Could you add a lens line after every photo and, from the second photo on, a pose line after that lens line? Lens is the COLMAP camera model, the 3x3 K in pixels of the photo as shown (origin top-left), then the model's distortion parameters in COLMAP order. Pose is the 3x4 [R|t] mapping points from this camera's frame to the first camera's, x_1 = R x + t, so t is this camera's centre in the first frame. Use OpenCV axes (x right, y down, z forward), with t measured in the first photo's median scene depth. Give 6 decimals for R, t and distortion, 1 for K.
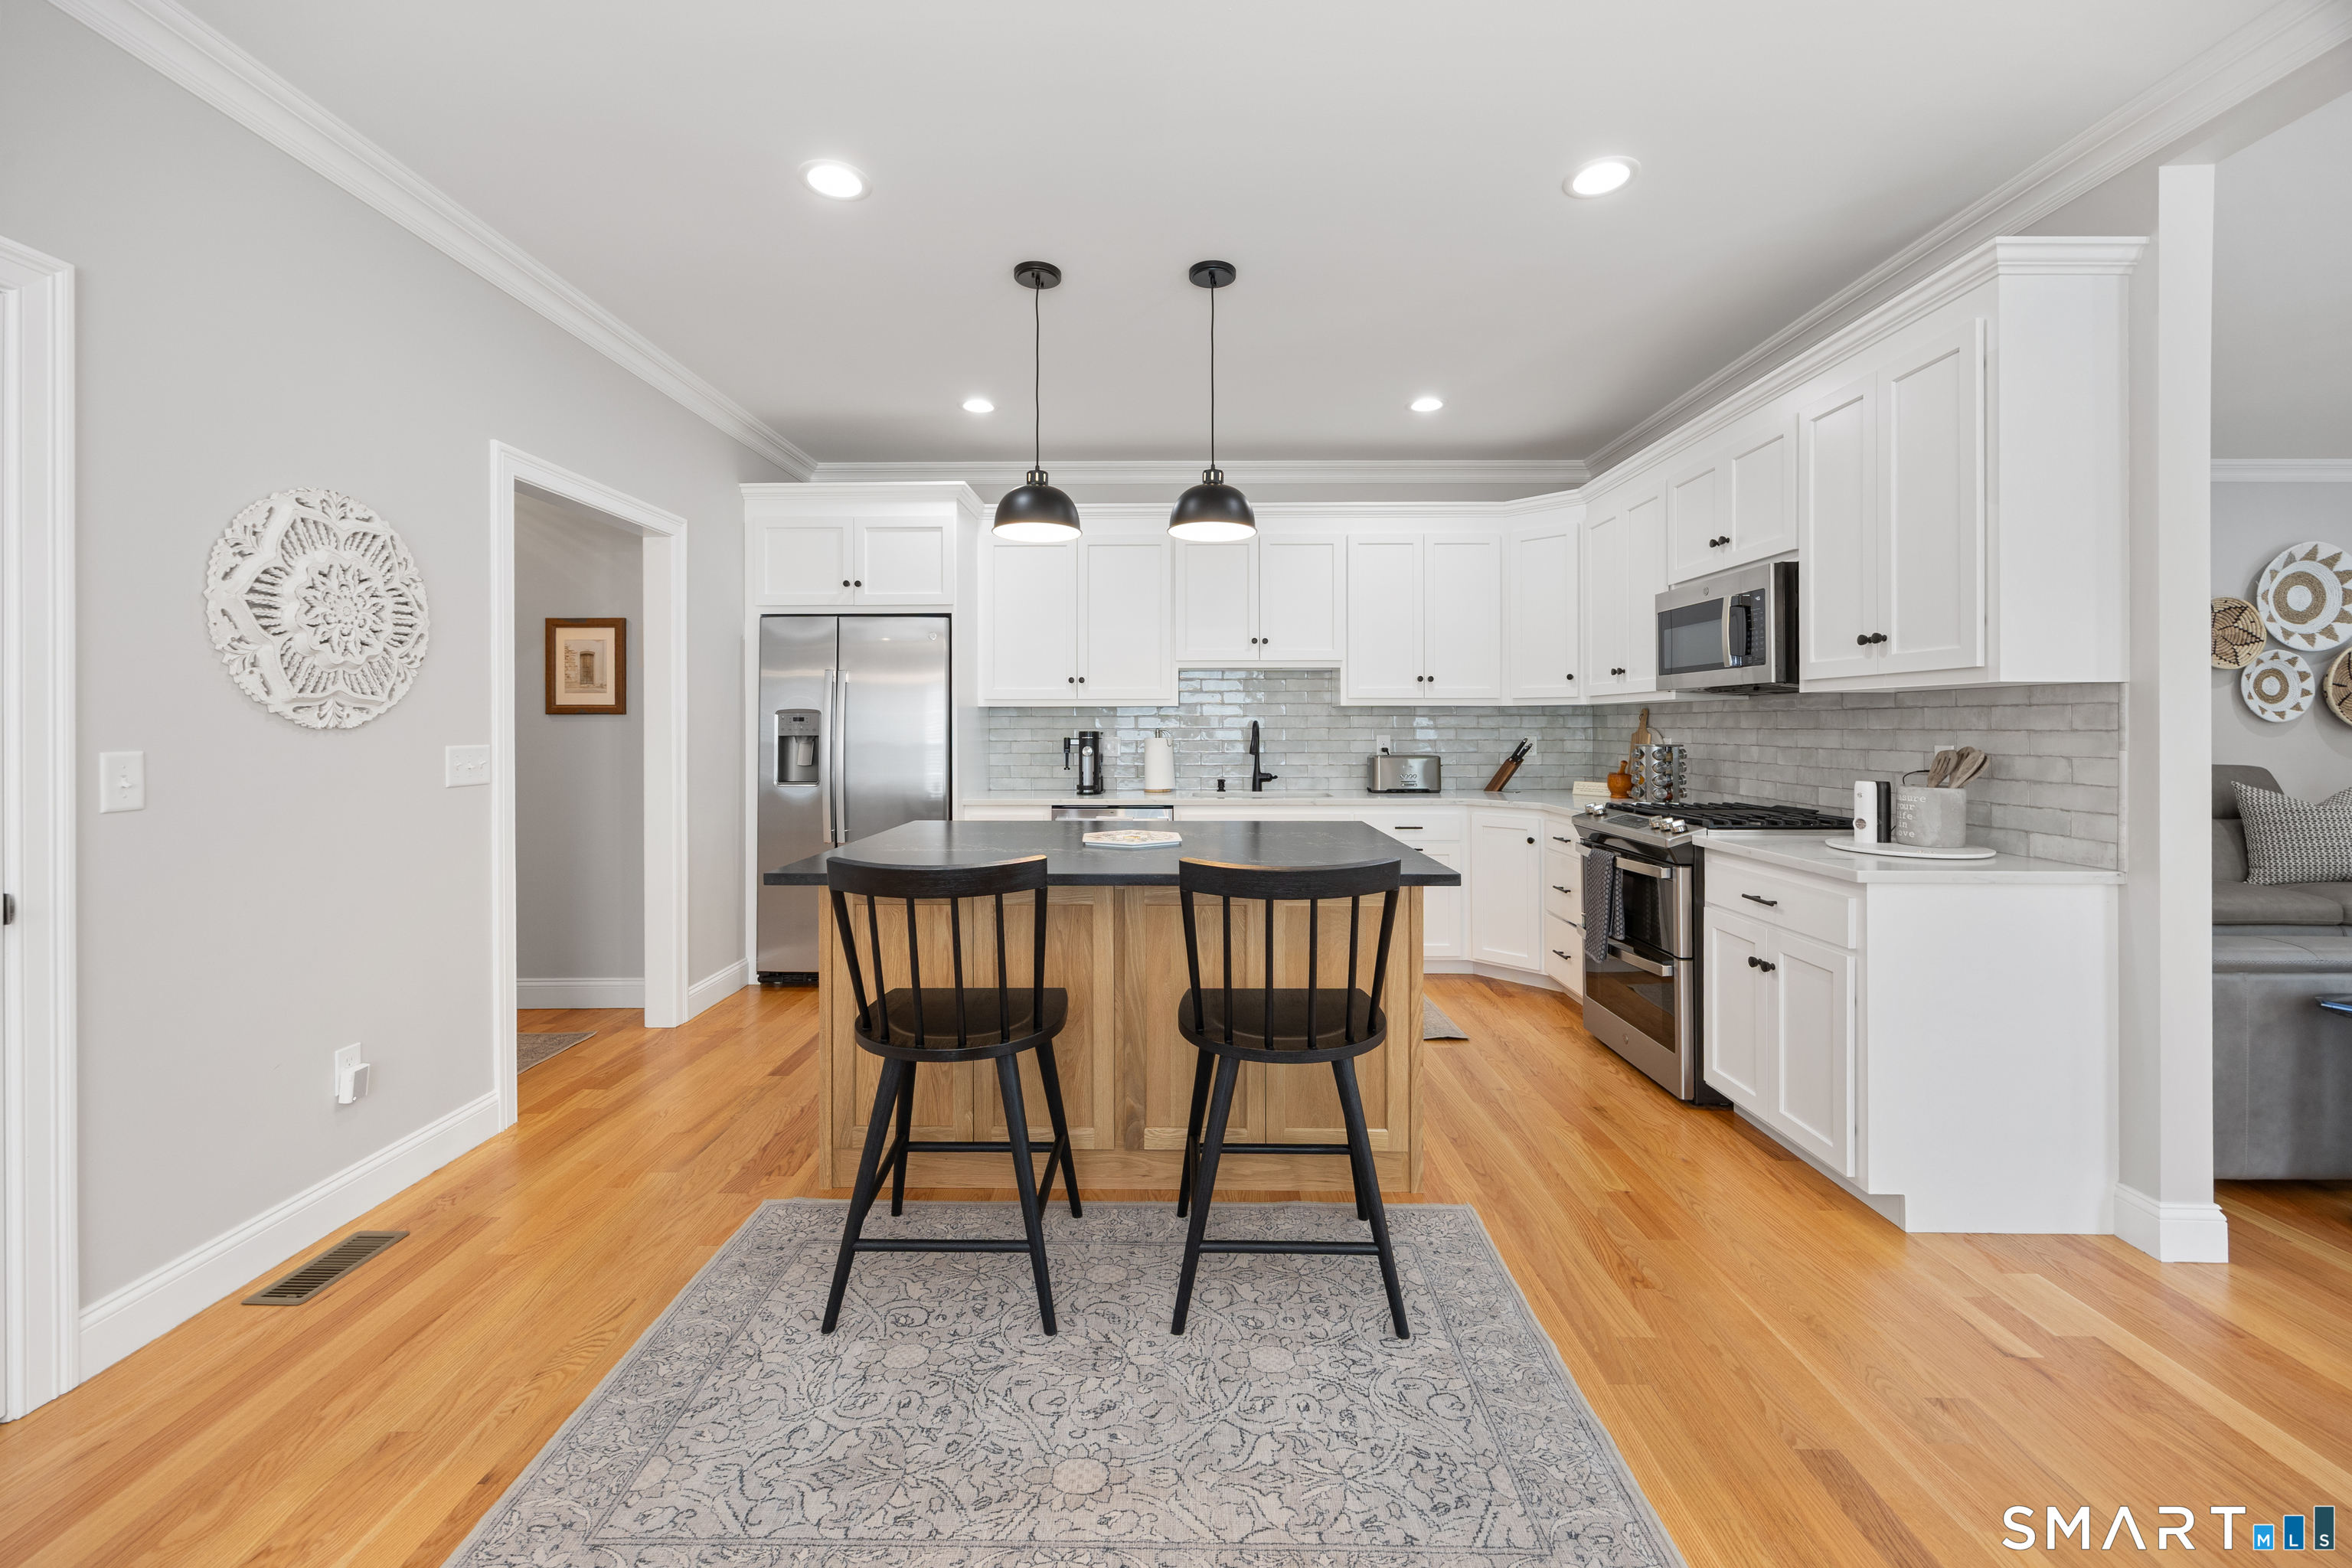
lens RADIAL K [[932.2, 0, 1174.7], [0, 932.2, 719.7], [0, 0, 1]] dist [0.001920, 0.002333]
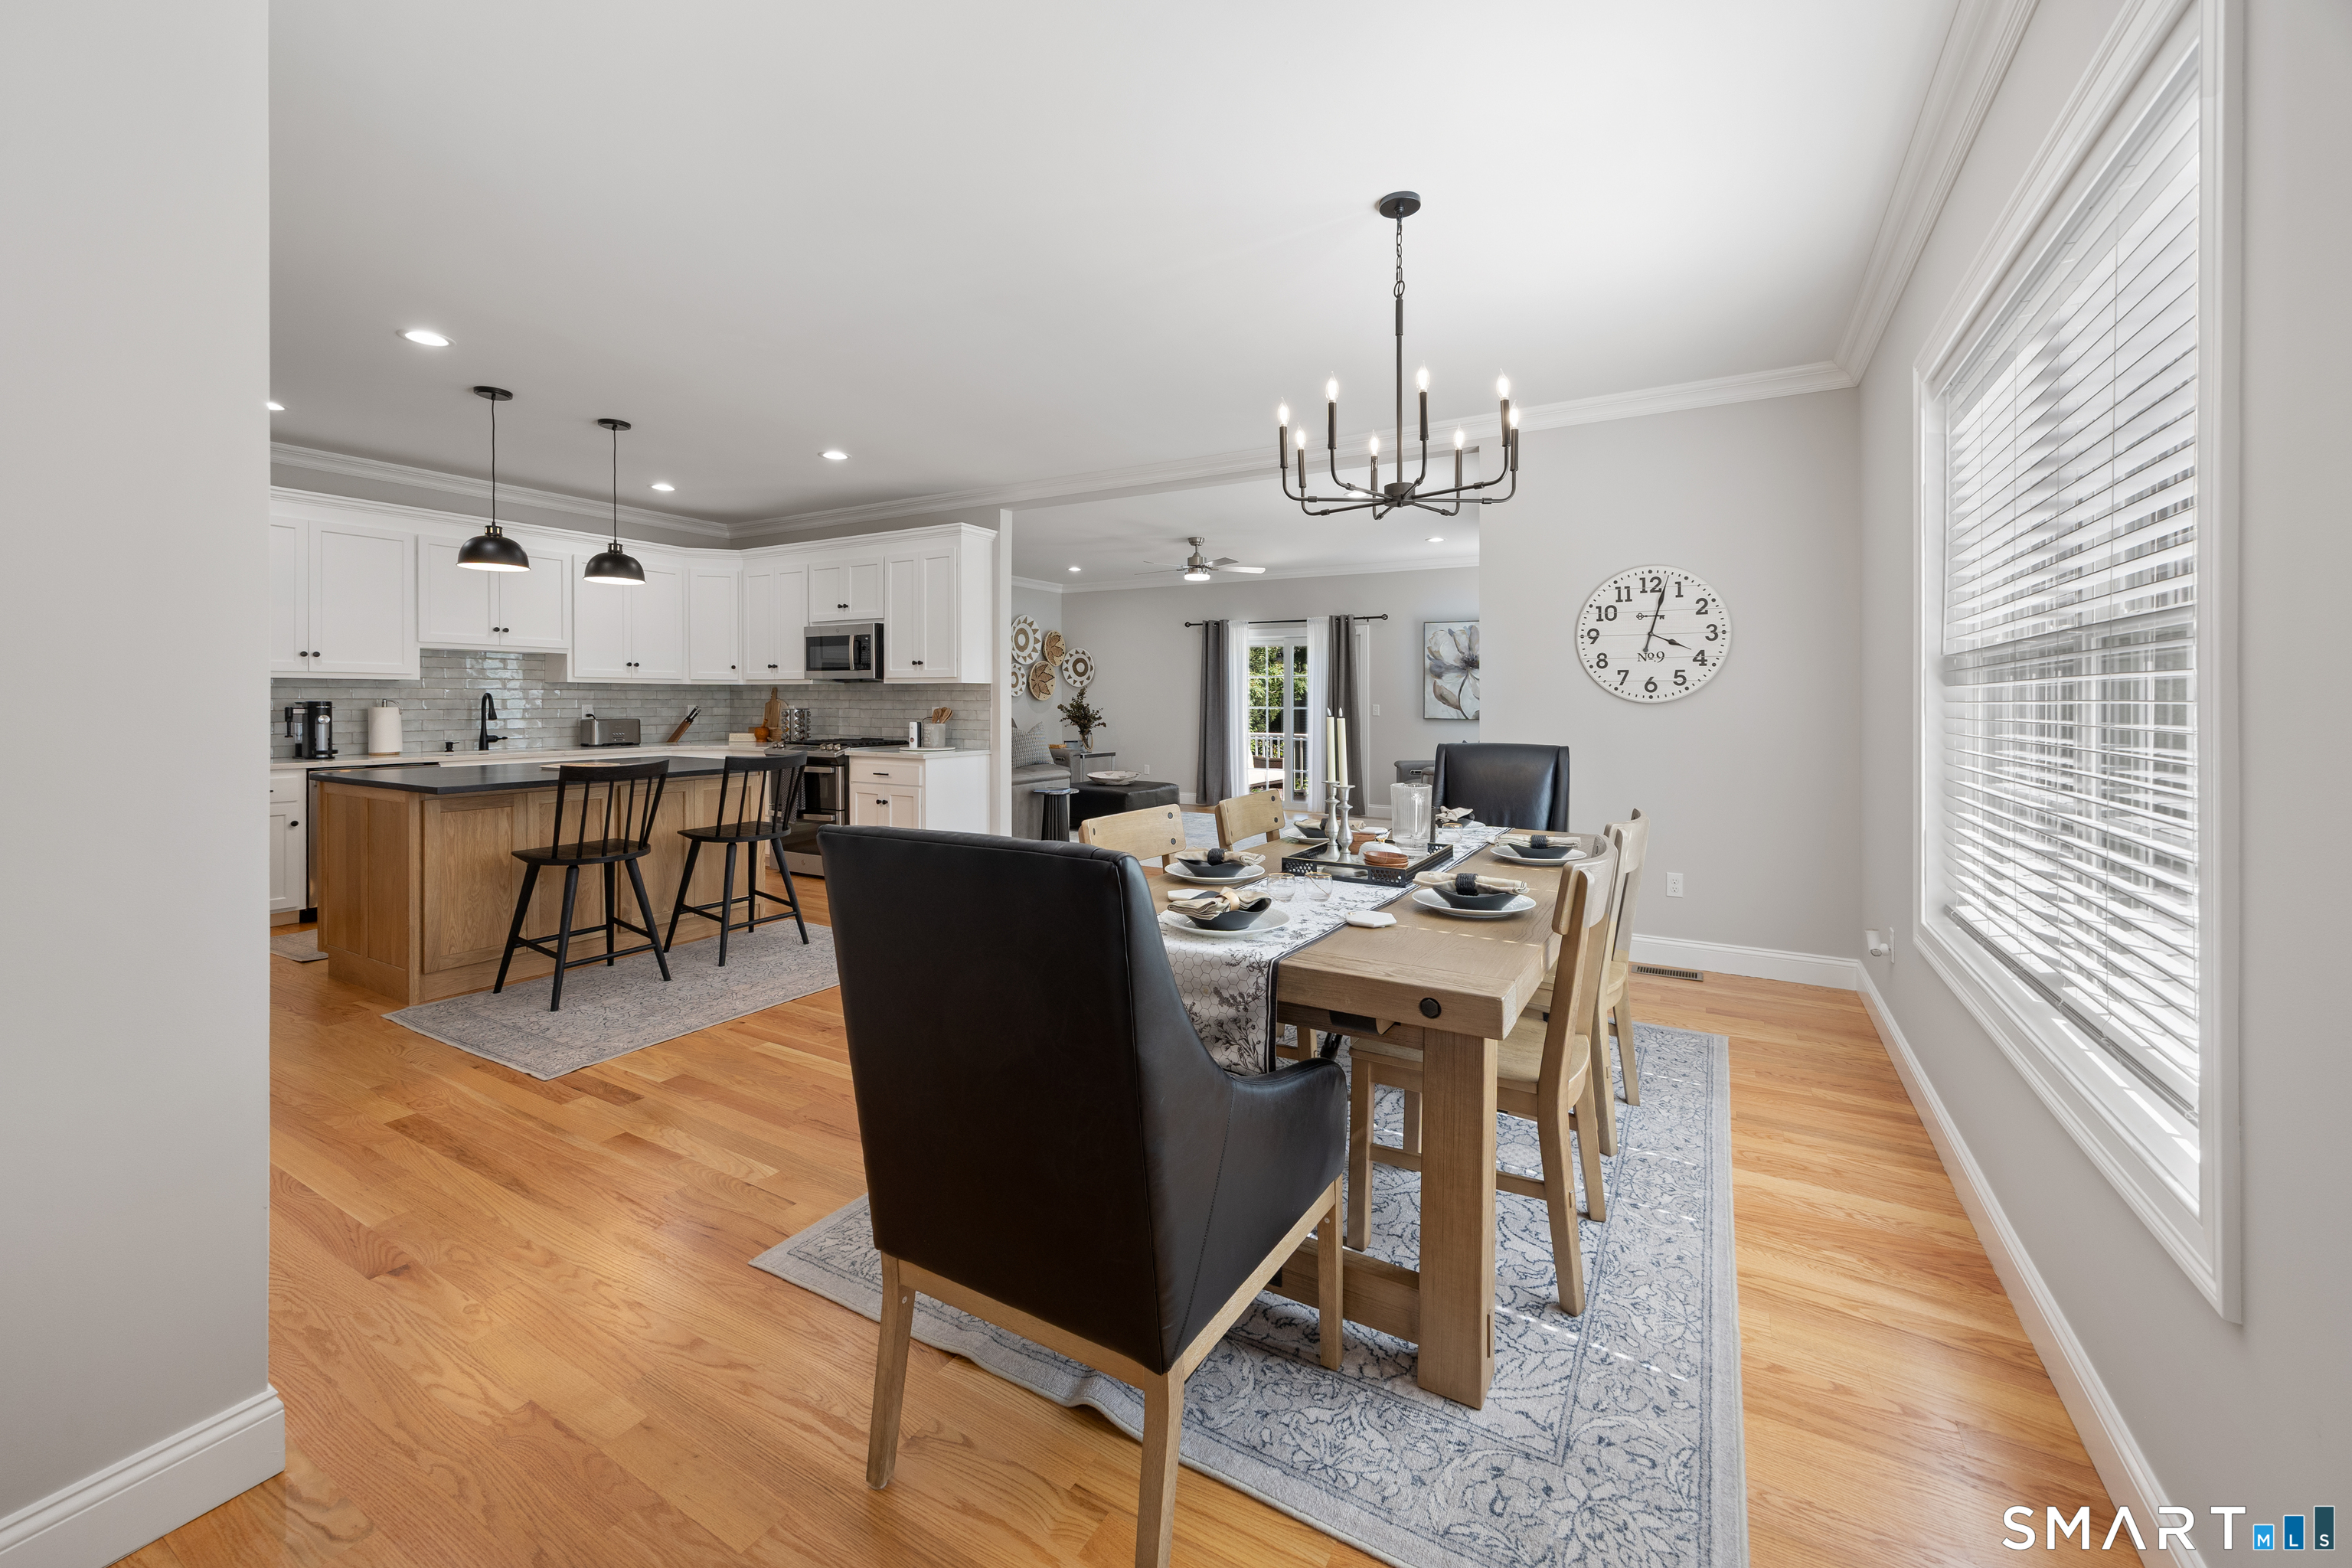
lens RADIAL K [[932.2, 0, 1180.8], [0, 932.2, 716.4], [0, 0, 1]] dist [0.001920, 0.002333]
pose [[0.491864, -0.014119, 0.870558, -0.920468], [-0.010277, 0.999705, 0.022021, -0.007137], [-0.870611, -0.019778, 0.491574, -0.704807]]
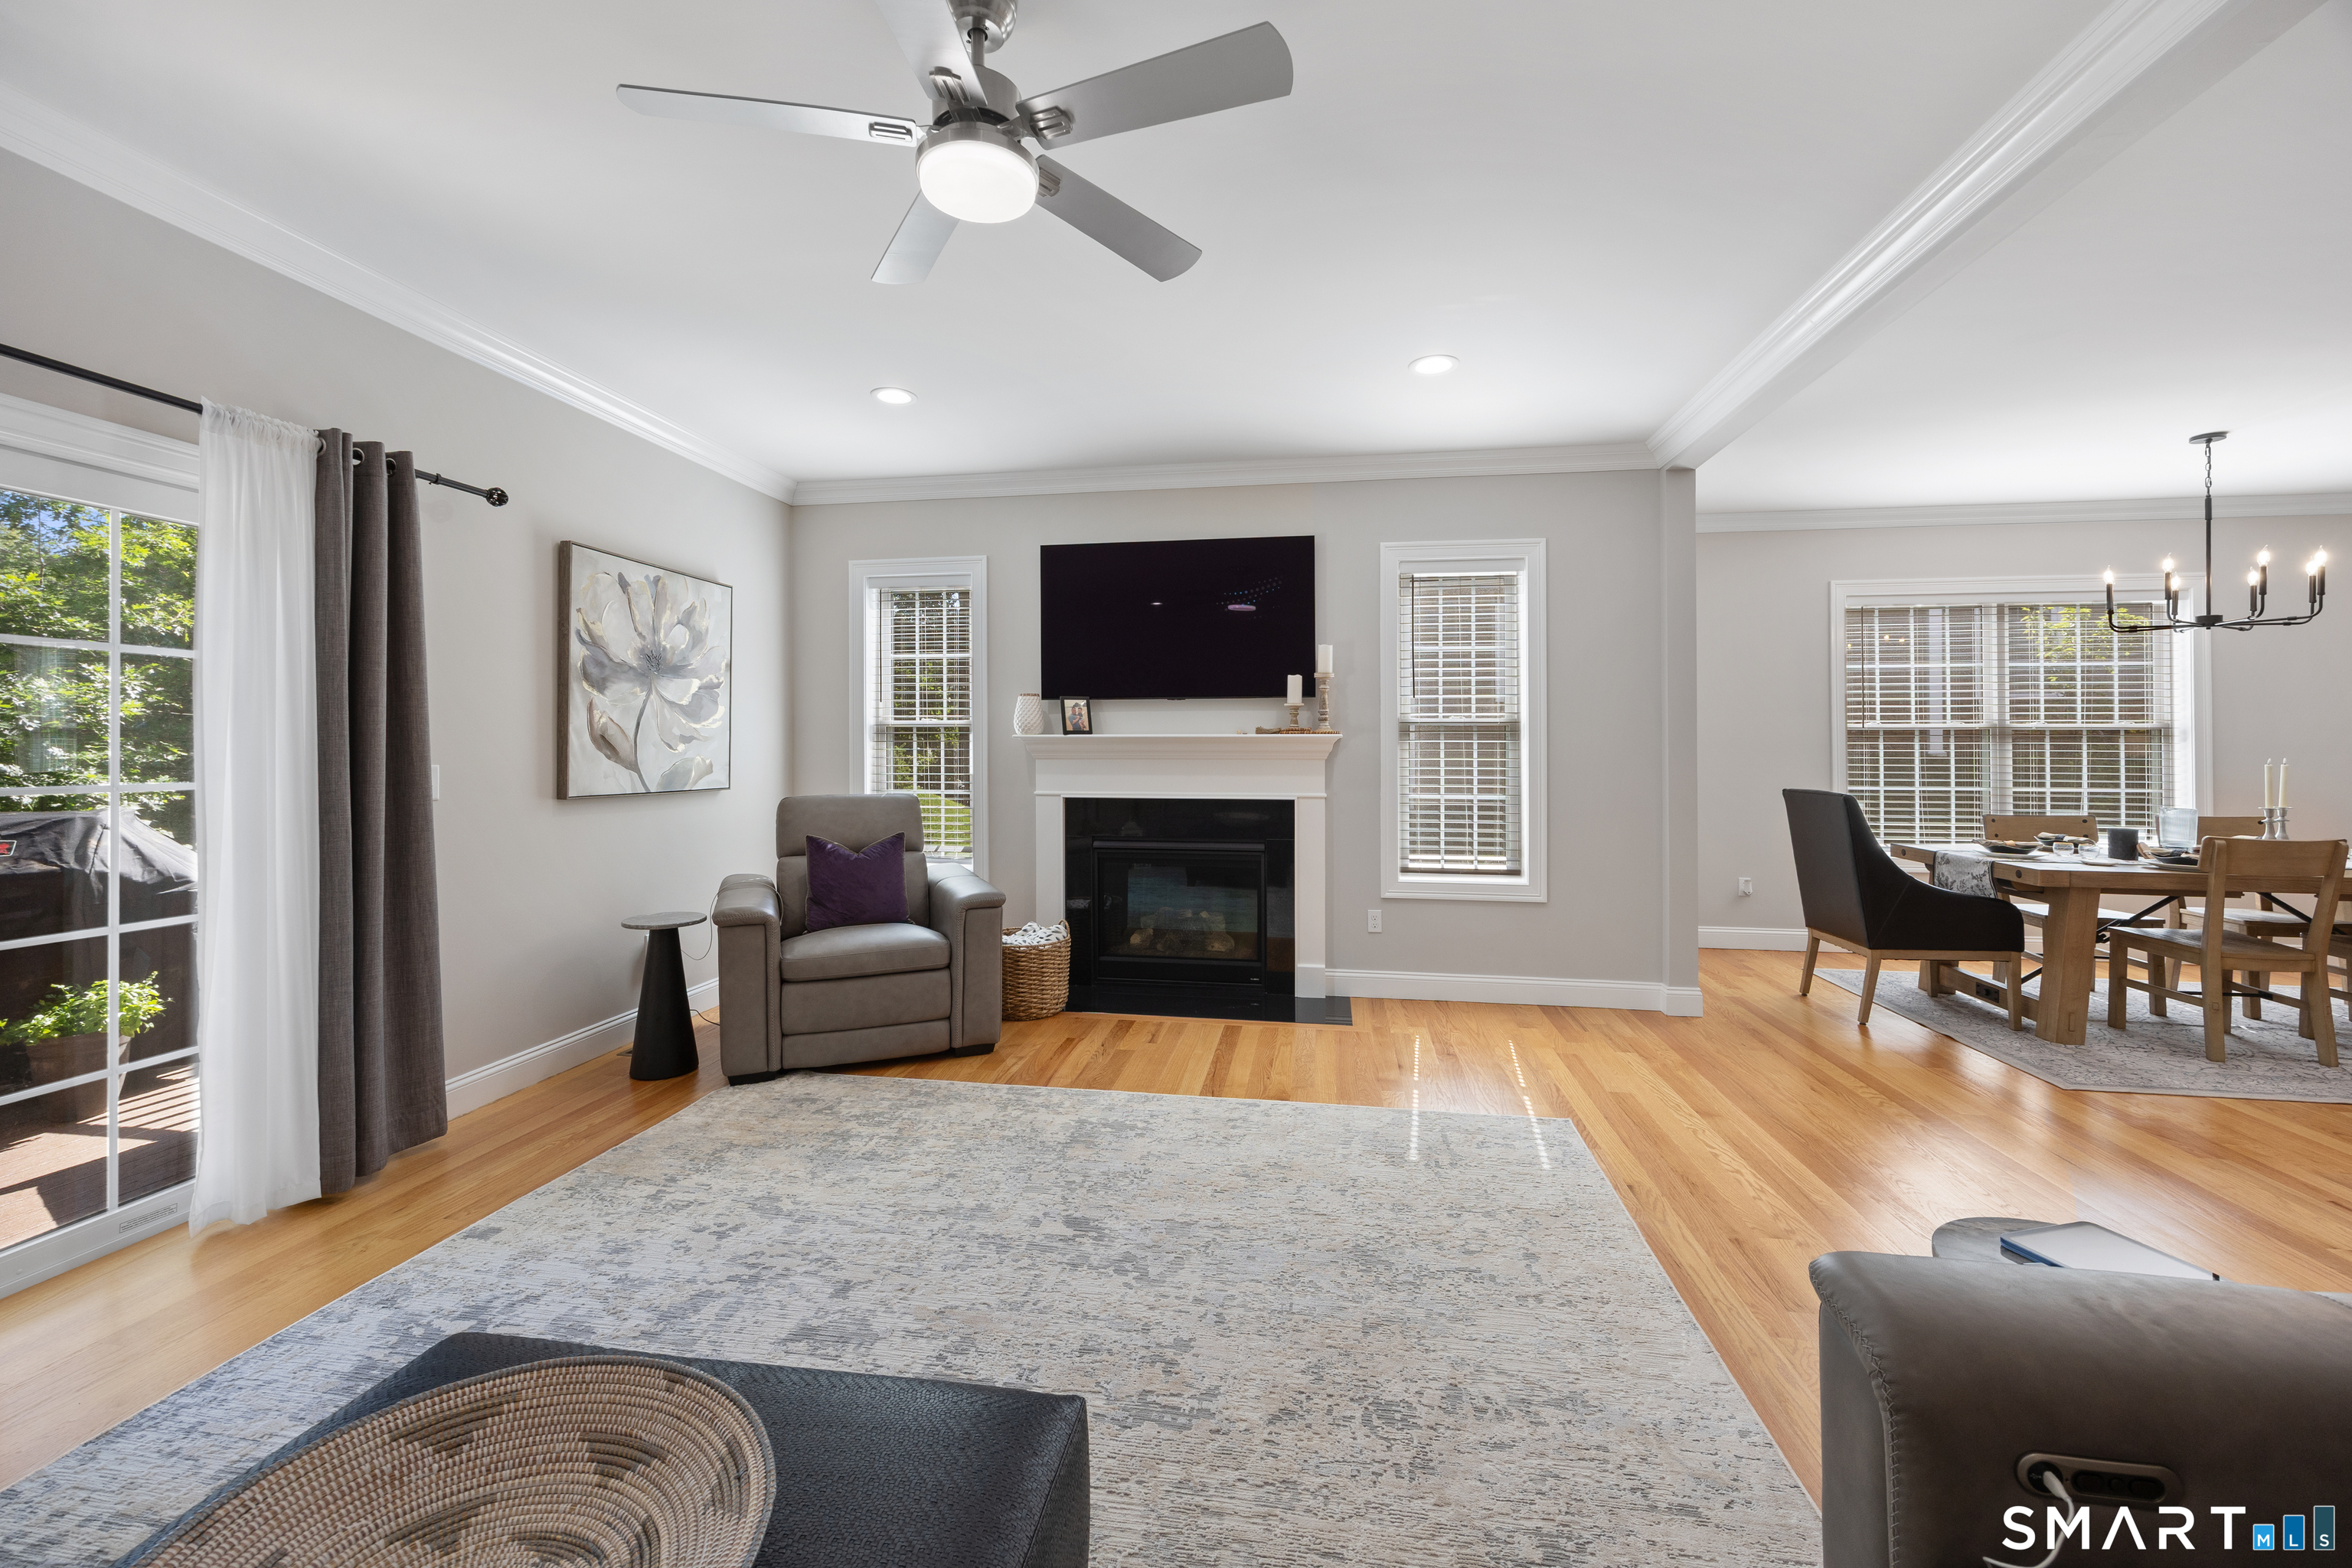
lens RADIAL K [[932.2, 0, 1171.9], [0, 932.2, 738.2], [0, 0, 1]] dist [0.001920, 0.002333]
pose [[-0.989375, 0.003319, 0.145345, 1.376627], [0.000954, 0.999866, -0.016340, 0.005004], [-0.145380, -0.016028, -0.989246, 1.249340]]
